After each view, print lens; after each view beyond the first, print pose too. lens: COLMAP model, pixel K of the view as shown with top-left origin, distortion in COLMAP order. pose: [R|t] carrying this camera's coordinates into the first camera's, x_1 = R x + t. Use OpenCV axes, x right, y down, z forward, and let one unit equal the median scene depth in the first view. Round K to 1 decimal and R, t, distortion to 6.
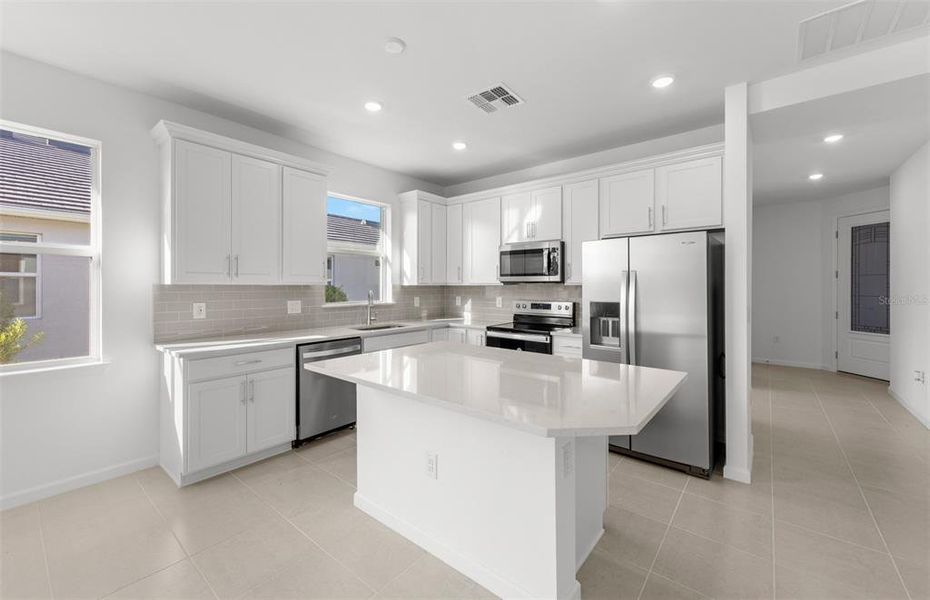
lens RADIAL K [[370.6, 0, 461.4], [0, 370.6, 286.0], [0, 0, 1]] dist [0.006700, -0.000071]
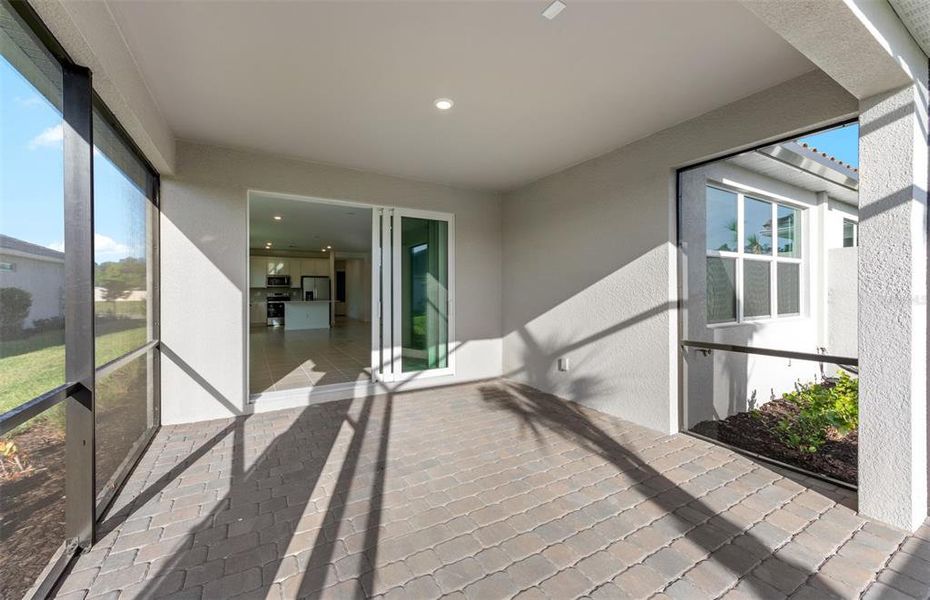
lens RADIAL K [[370.6, 0, 467.3], [0, 370.6, 293.2], [0, 0, 1]] dist [0.006700, -0.000071]
pose [[0.345925, -0.000257, 0.938262, -2.591993], [-0.006786, 0.999973, 0.002776, 0.031492], [-0.938238, -0.007327, 0.345914, -1.909019]]
